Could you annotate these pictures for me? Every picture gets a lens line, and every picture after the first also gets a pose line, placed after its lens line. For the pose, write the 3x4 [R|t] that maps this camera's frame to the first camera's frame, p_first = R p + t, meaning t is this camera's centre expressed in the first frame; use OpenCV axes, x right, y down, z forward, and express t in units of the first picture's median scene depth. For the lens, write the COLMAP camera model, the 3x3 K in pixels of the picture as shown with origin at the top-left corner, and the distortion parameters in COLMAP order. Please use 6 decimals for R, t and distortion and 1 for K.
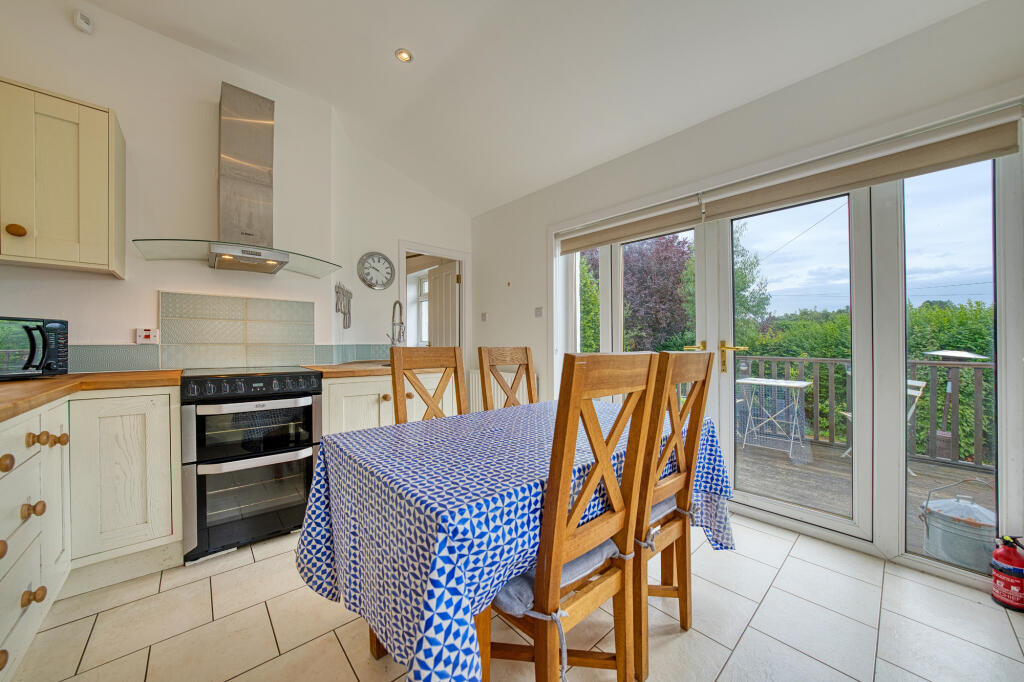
lens RADIAL K [[361.9, 0, 511.2], [0, 361.9, 346.3], [0, 0, 1]] dist [-0.000431, -0.000054]
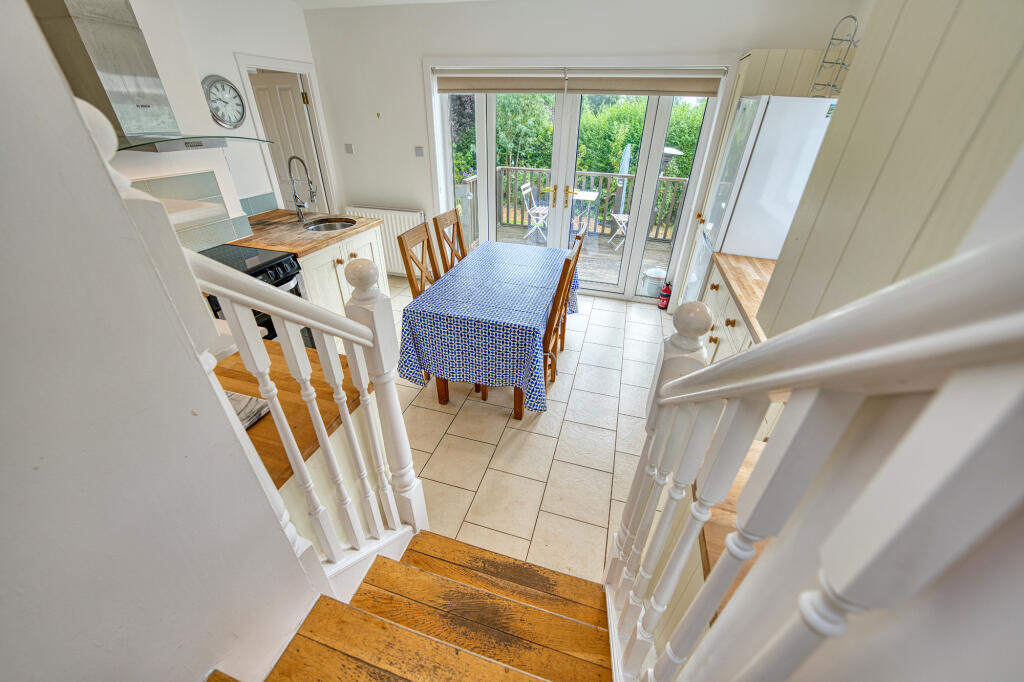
lens RADIAL K [[381.8, 0, 512.0], [0, 381.8, 341.0], [0, 0, 1]] dist [-0.000460, -0.000011]
pose [[0.854583, -0.259983, 0.449552, -0.359315], [-0.010230, 0.857067, 0.515104, -0.207379], [-0.519214, -0.444798, 0.729775, -0.231079]]
